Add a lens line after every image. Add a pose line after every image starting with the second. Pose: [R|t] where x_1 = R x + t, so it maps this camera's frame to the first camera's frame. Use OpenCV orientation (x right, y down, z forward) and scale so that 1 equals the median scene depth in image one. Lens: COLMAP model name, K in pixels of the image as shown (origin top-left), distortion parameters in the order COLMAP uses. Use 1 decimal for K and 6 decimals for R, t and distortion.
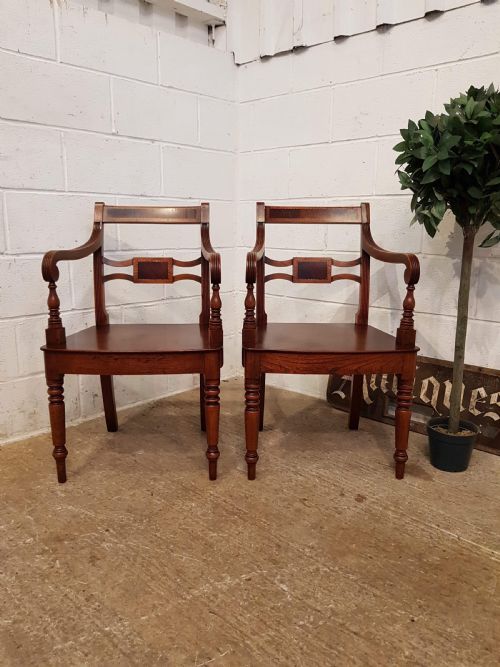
lens RADIAL K [[536.0, 0, 244.9], [0, 536.0, 337.2], [0, 0, 1]] dist [0.030805, -0.049154]
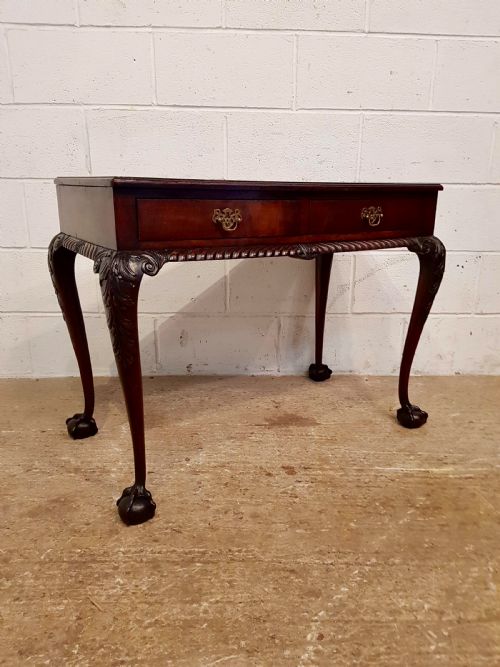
lens RADIAL K [[536.0, 0, 268.5], [0, 536.0, 336.4], [0, 0, 1]] dist [0.030805, -0.049154]
pose [[0.705263, -0.199749, 0.680224, -0.330677], [0.145717, 0.979843, 0.136653, -0.021374], [-0.693809, 0.002744, 0.720154, 0.424545]]
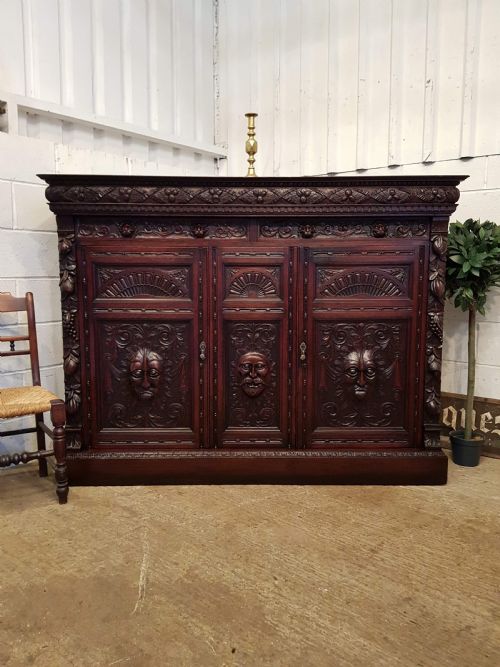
lens RADIAL K [[536.0, 0, 245.0], [0, 536.0, 329.0], [0, 0, 1]] dist [0.030805, -0.049154]
pose [[0.997337, -0.013967, 0.071576, -0.153470], [0.020187, 0.996009, -0.086938, 0.024714], [-0.070076, 0.088152, 0.993639, -0.671643]]
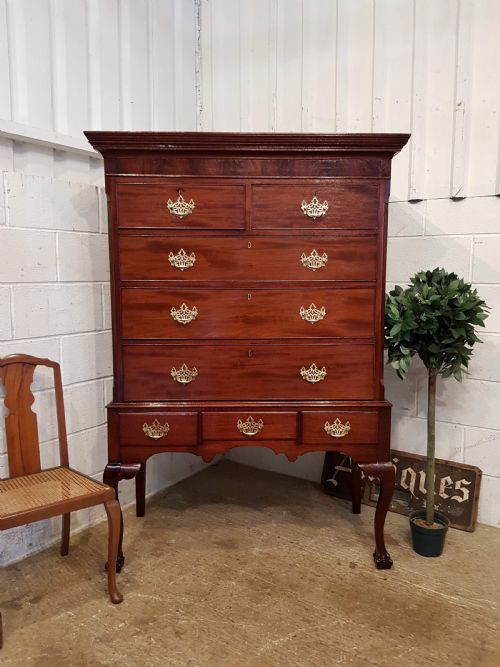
lens RADIAL K [[536.0, 0, 255.1], [0, 536.0, 333.0], [0, 0, 1]] dist [0.030805, -0.049154]
pose [[0.985523, -0.023600, 0.167889, -0.244816], [0.038857, 0.995347, -0.088176, -0.176873], [-0.165027, 0.093423, 0.981854, -0.356333]]
